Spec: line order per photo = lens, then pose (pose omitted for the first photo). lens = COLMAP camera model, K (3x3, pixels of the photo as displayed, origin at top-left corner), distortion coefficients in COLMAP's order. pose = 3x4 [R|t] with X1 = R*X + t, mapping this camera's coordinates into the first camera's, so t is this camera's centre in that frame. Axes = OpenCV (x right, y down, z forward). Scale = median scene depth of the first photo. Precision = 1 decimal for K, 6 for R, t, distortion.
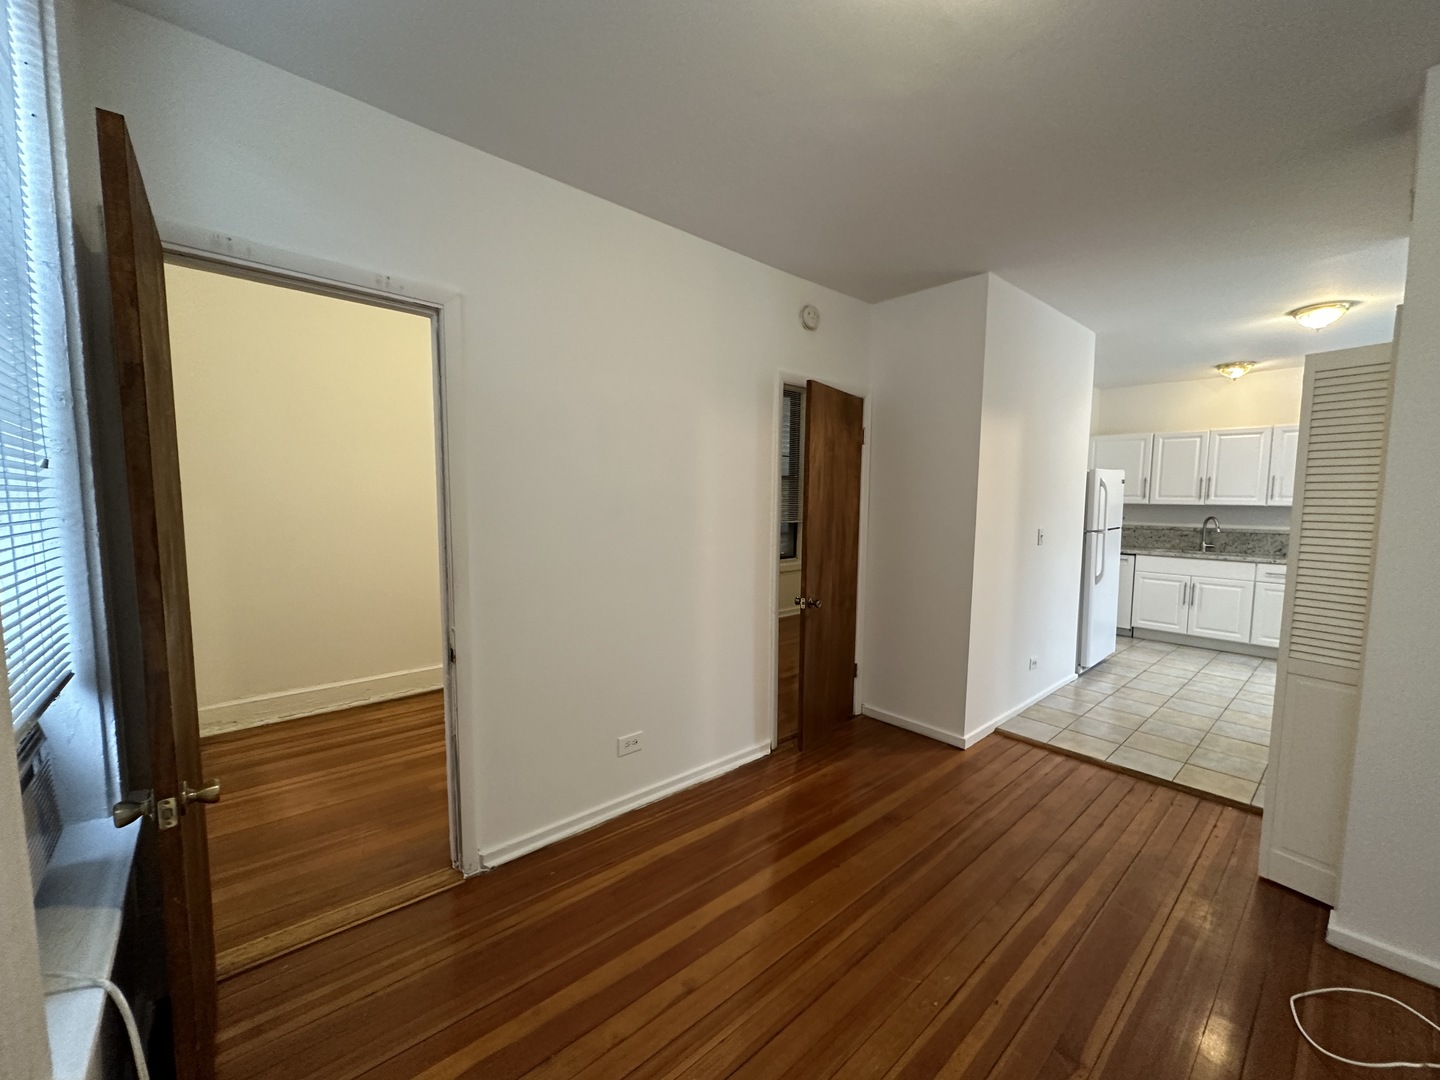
lens RADIAL K [[576.6, 0, 720.0], [0, 576.6, 540.0], [0, 0, 1]] dist [-0.001398, 0.000140]
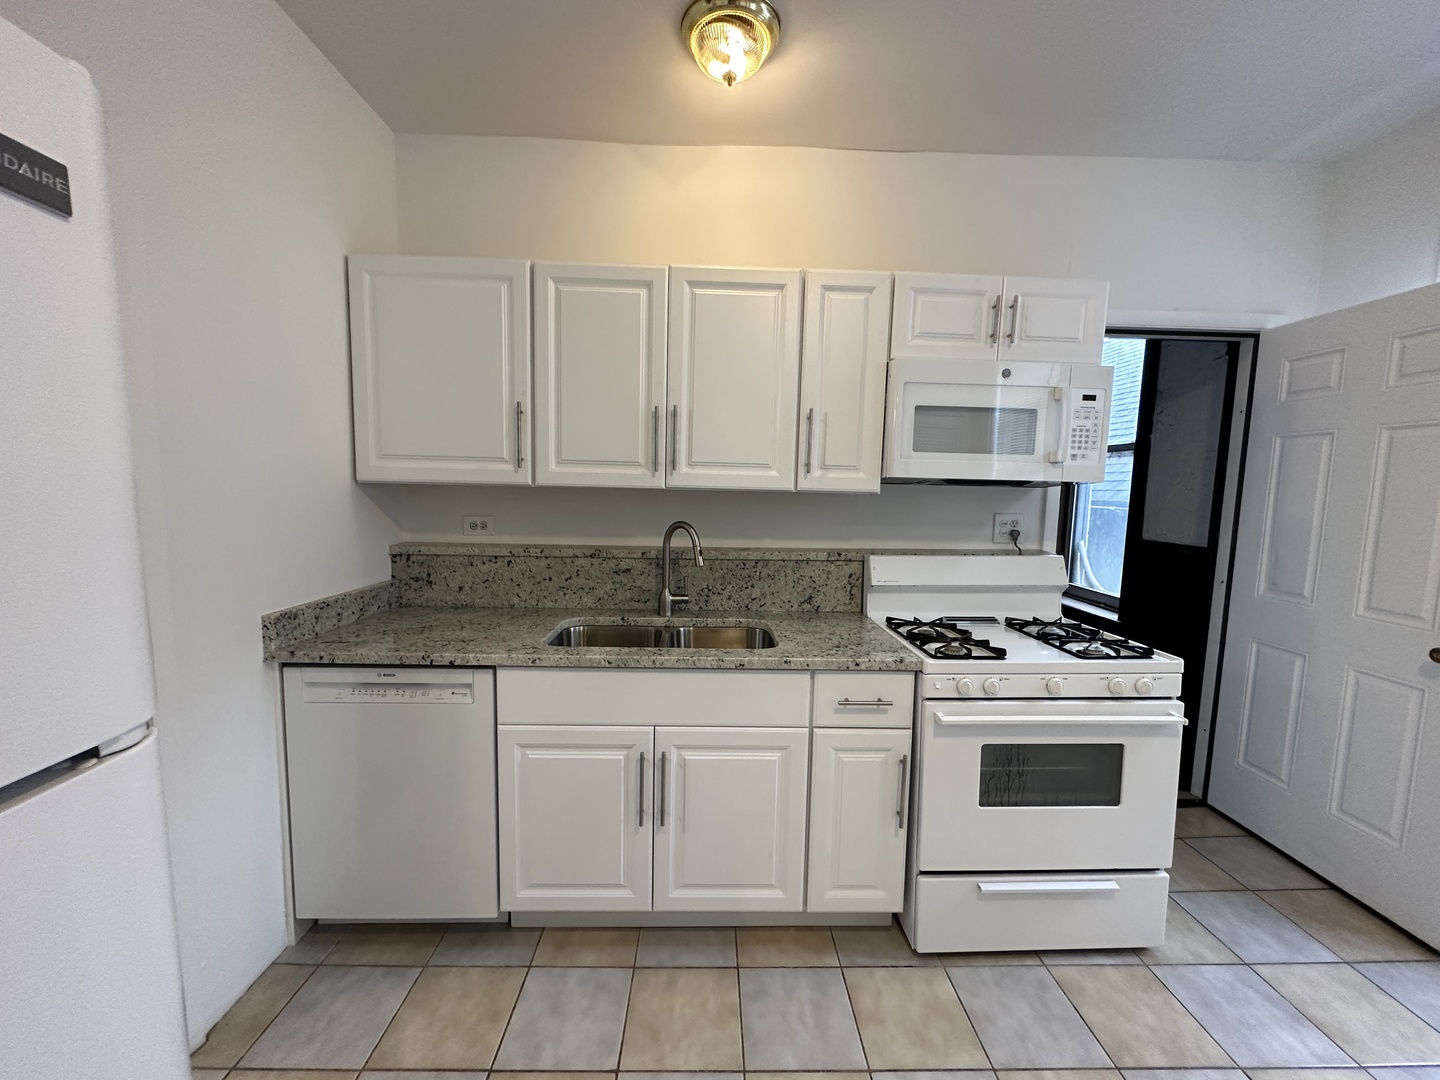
lens RADIAL K [[576.6, 0, 720.0], [0, 576.6, 540.0], [0, 0, 1]] dist [-0.001398, 0.000140]
pose [[0.640503, -0.066121, 0.765104, 0.613563], [0.044517, 0.997808, 0.048965, -0.047039], [-0.766664, 0.002698, 0.642043, 0.777256]]
